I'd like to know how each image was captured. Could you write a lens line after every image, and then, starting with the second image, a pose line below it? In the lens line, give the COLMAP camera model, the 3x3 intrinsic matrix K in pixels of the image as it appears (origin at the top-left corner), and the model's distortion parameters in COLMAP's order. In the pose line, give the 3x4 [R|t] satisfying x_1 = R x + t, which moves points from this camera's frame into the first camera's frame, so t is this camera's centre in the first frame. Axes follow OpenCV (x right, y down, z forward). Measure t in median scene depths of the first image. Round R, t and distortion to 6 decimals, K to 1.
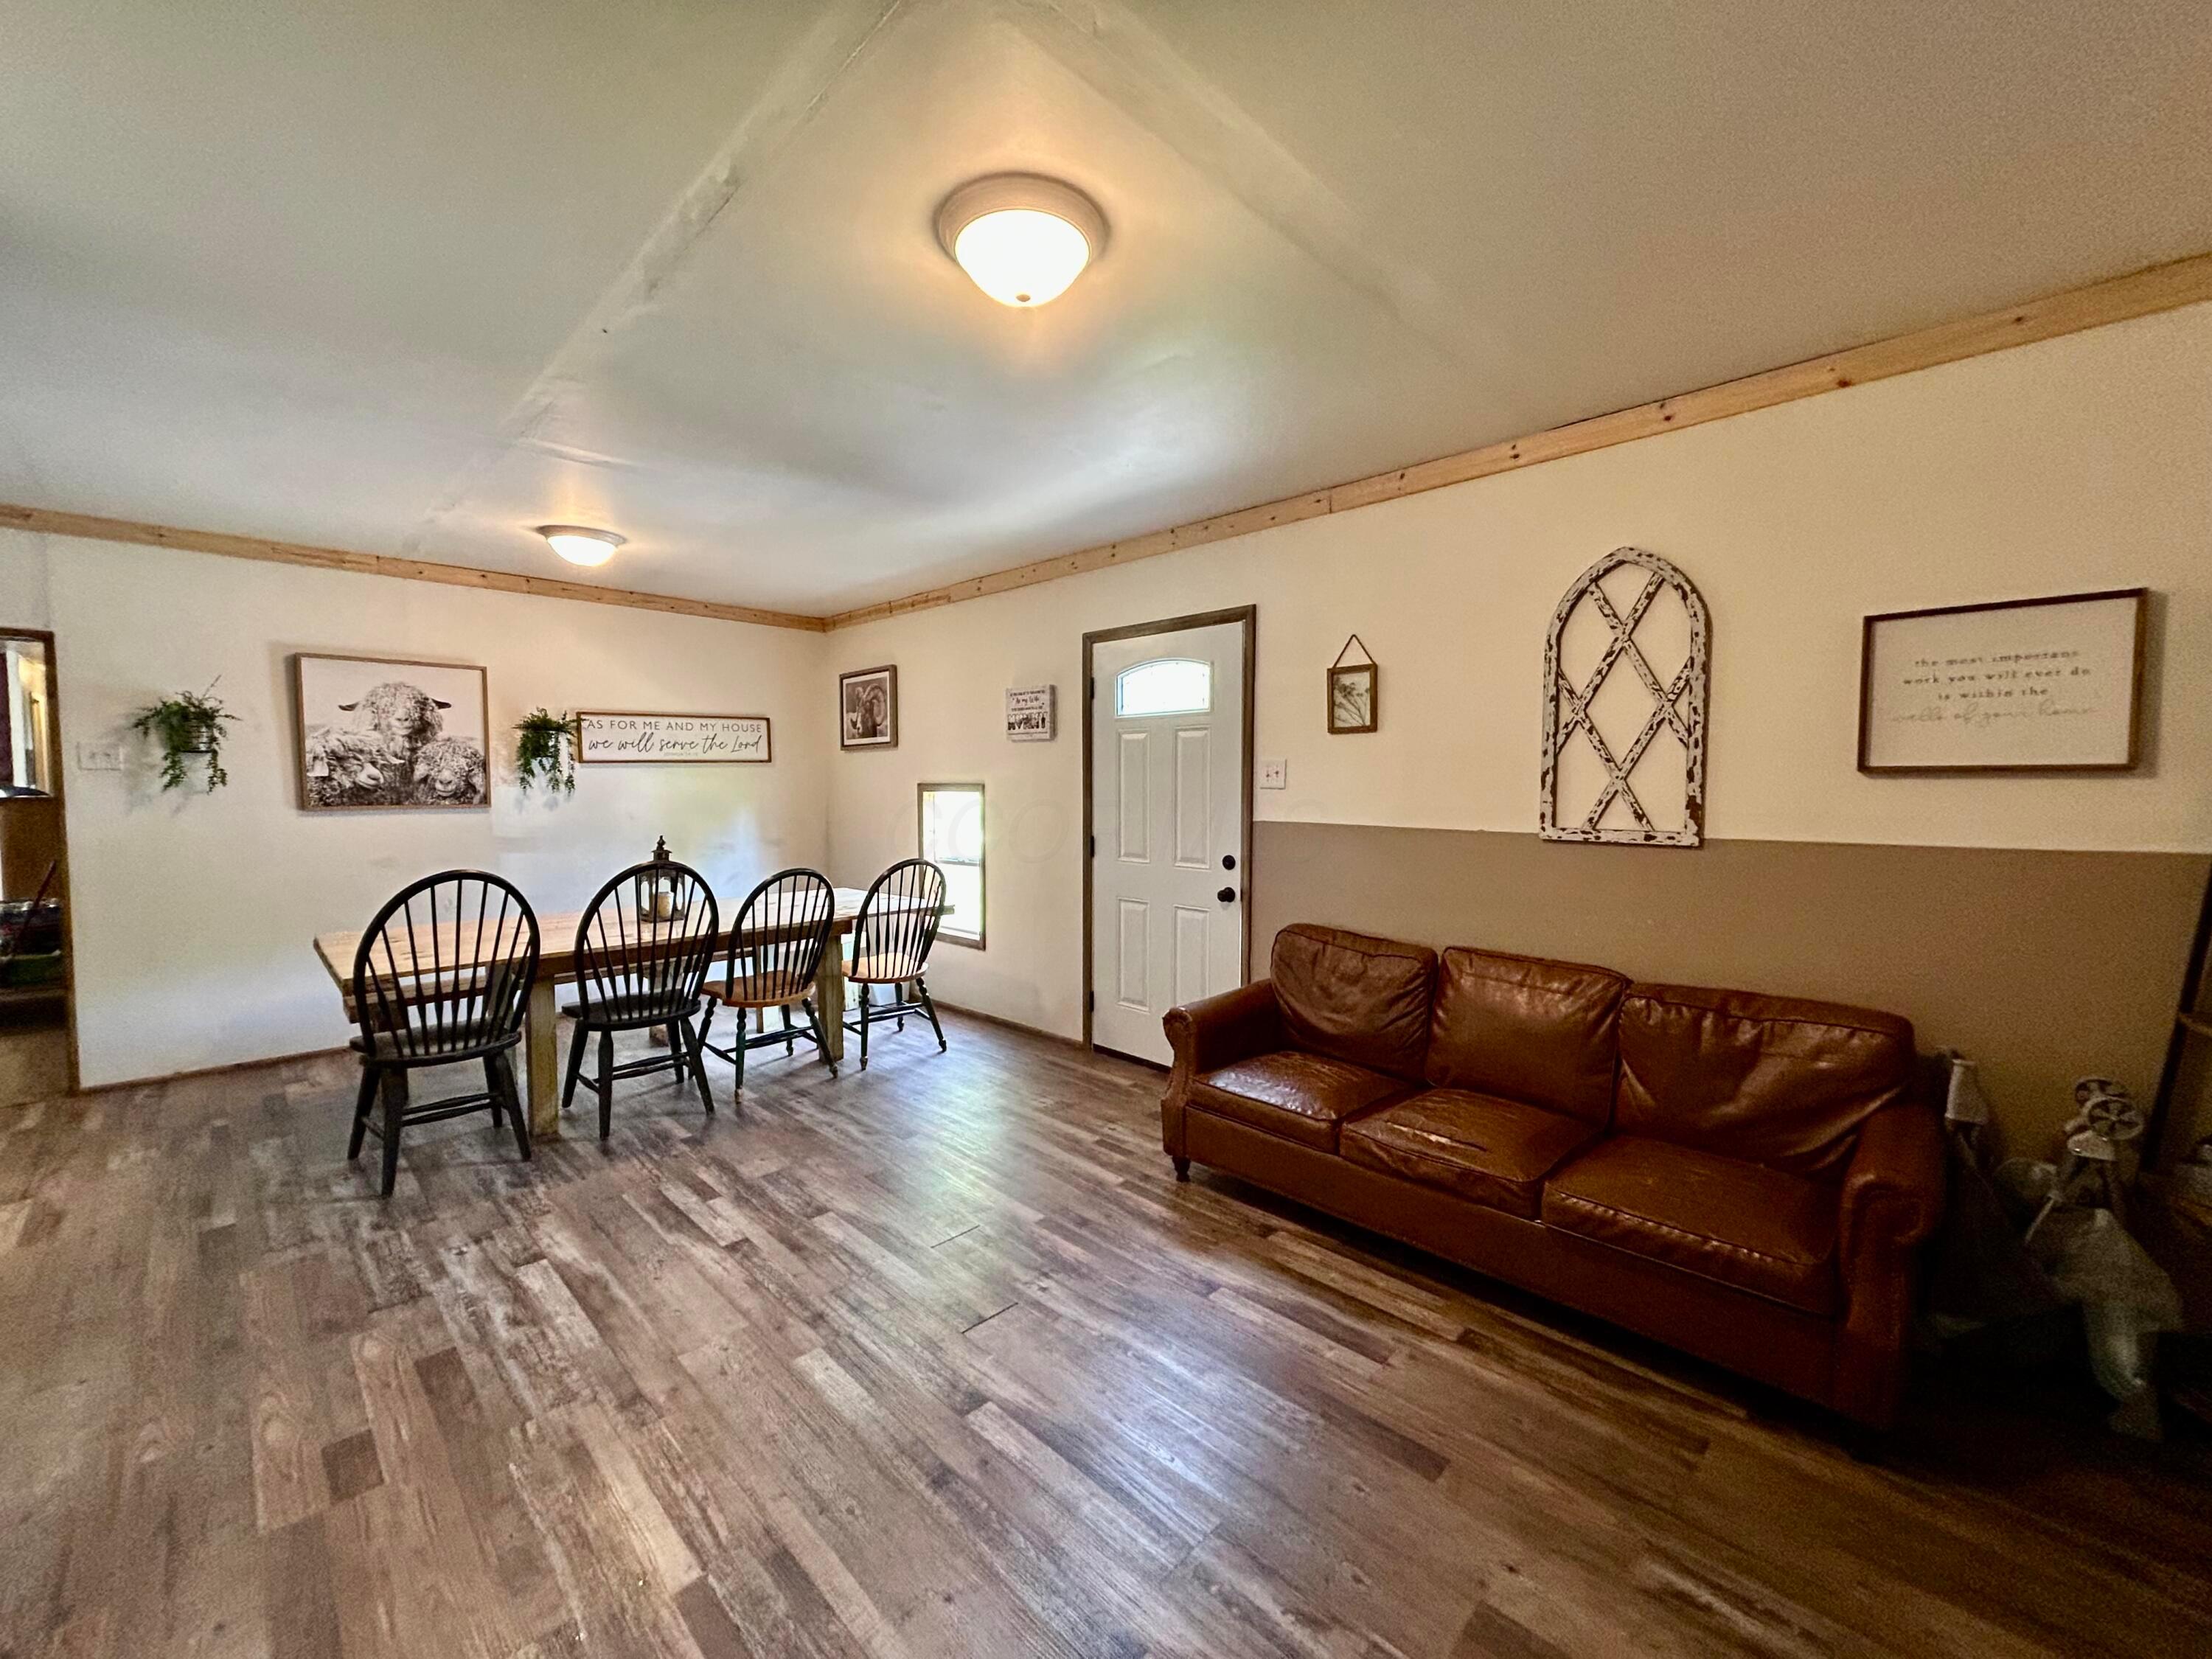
lens RADIAL K [[886.6, 0, 1099.8], [0, 886.6, 823.3], [0, 0, 1]] dist [0.000040, 0.000929]
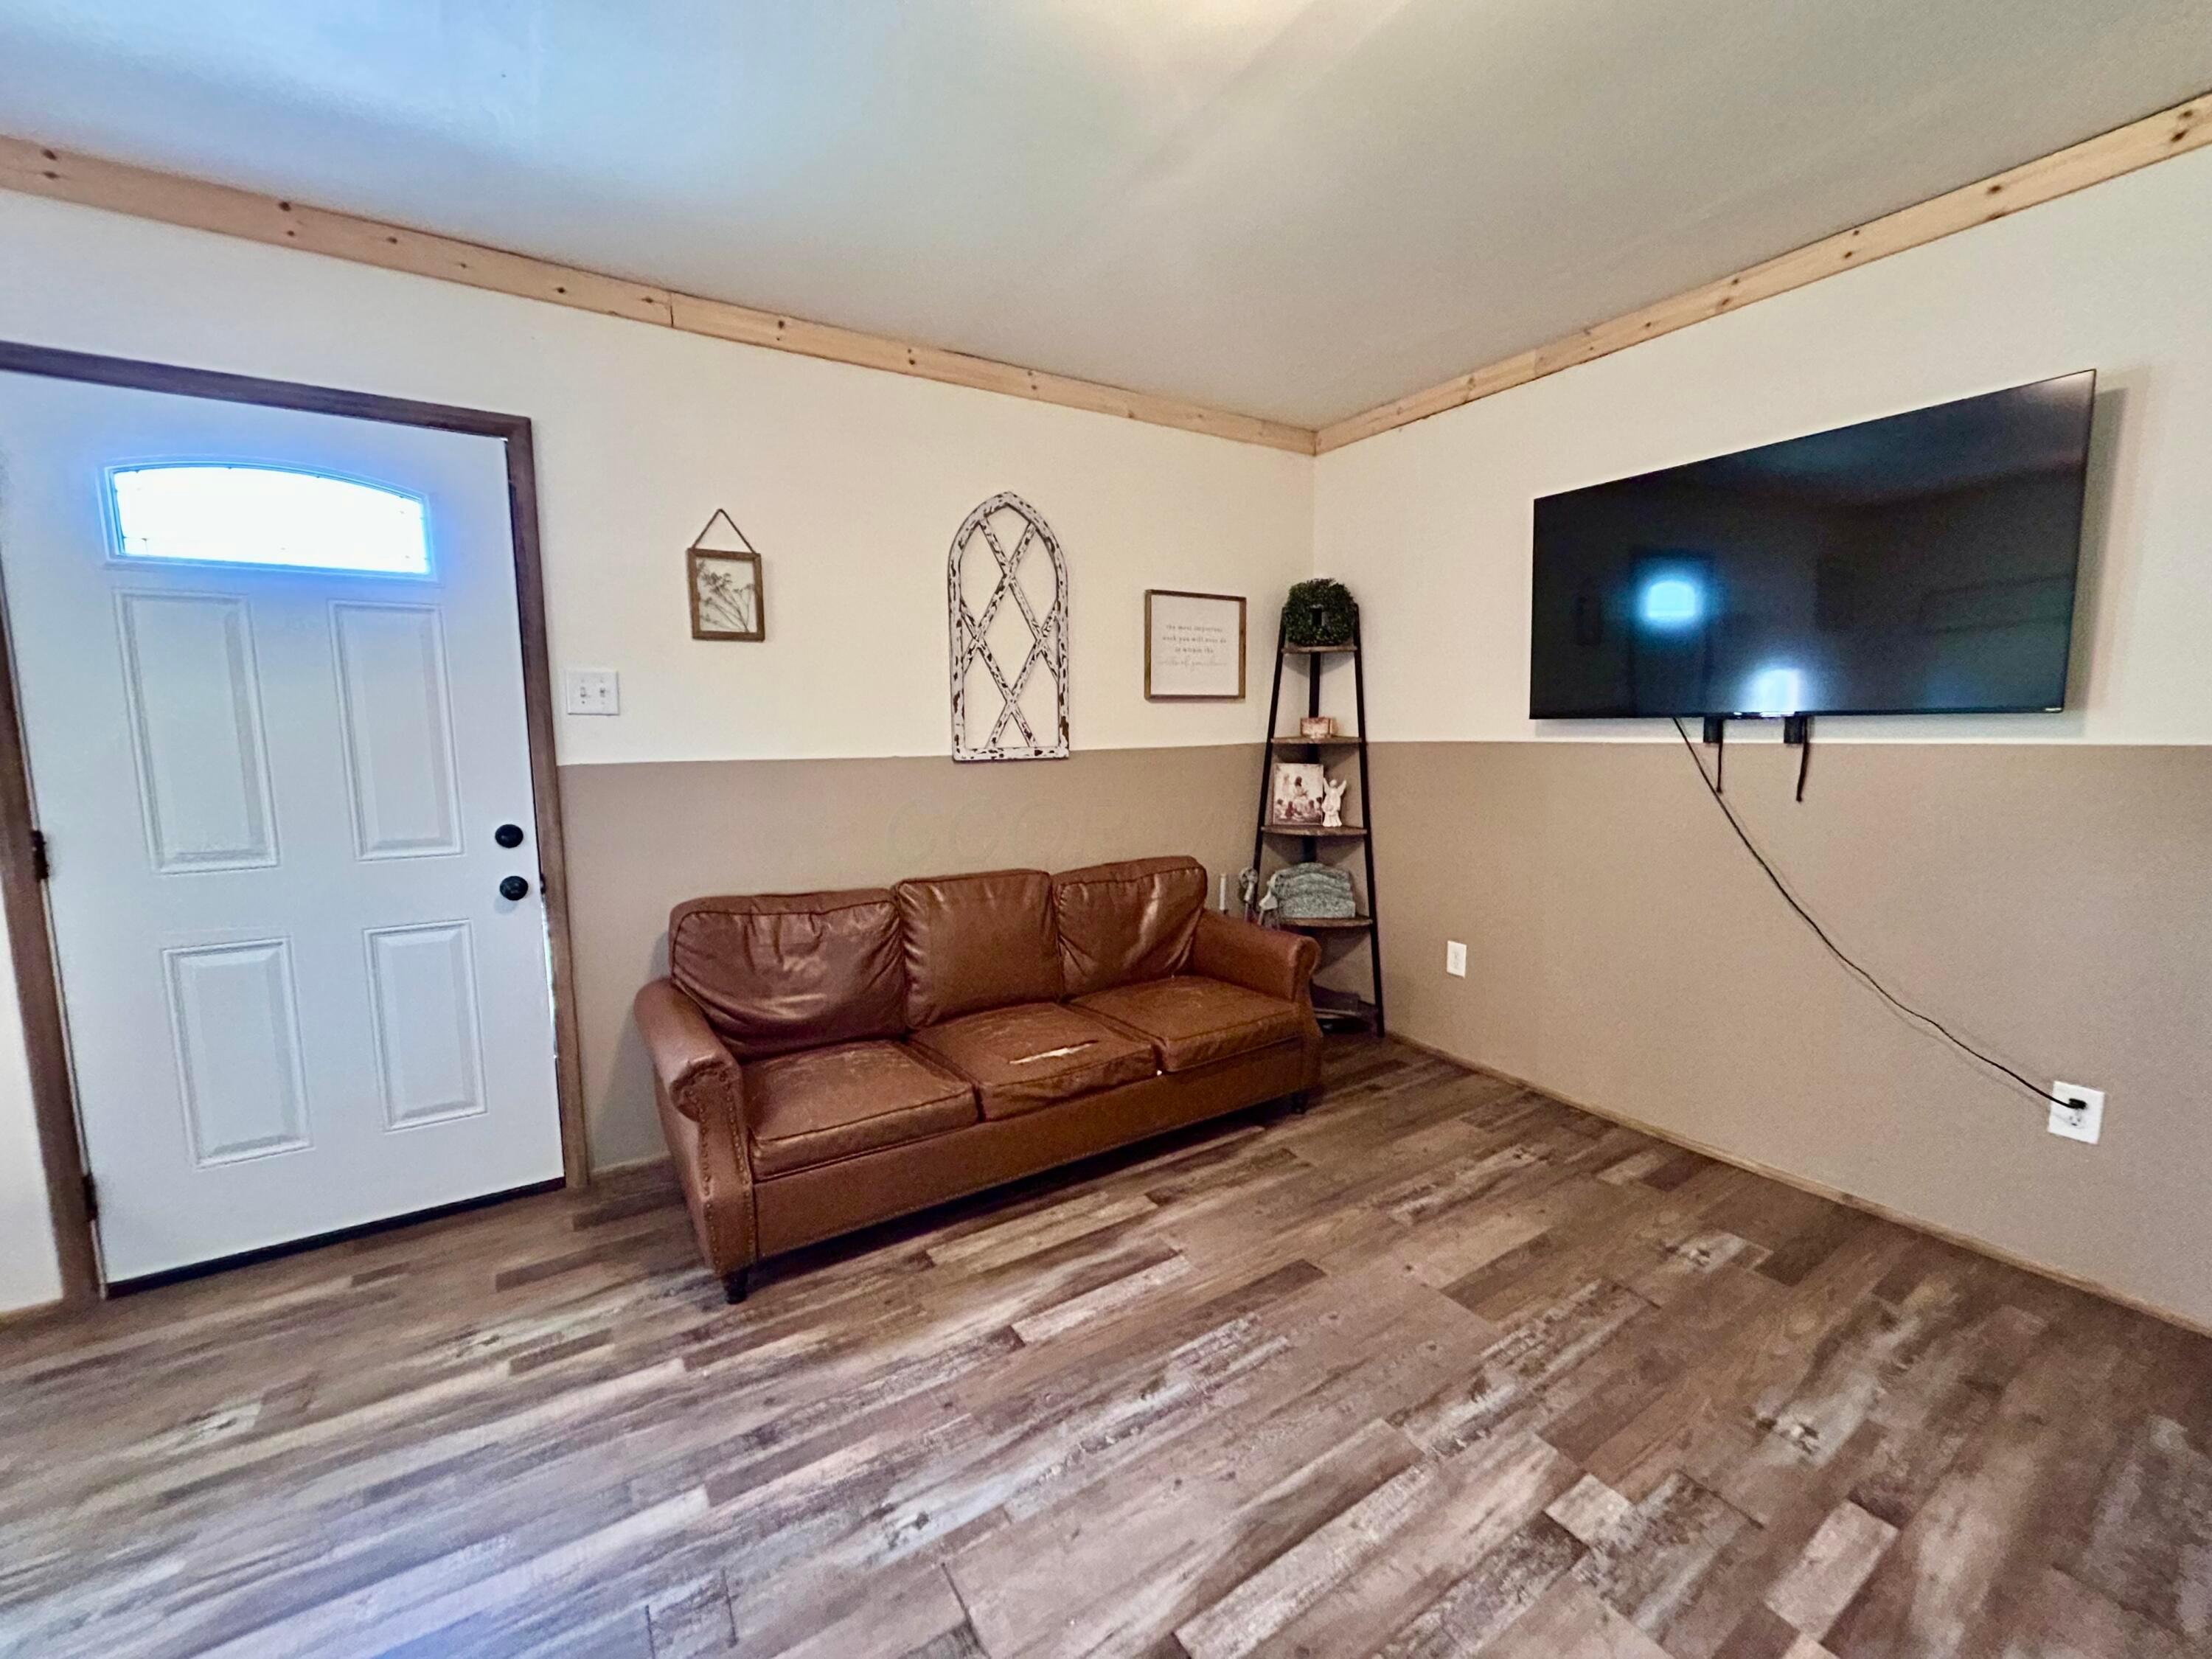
lens RADIAL K [[886.6, 0, 1105.2], [0, 886.6, 828.9], [0, 0, 1]] dist [0.000040, 0.000929]
pose [[0.220373, -0.115157, 0.968594, -0.497789], [0.059580, 0.992742, 0.104472, -0.001048], [-0.973594, 0.034686, 0.225635, 0.633133]]
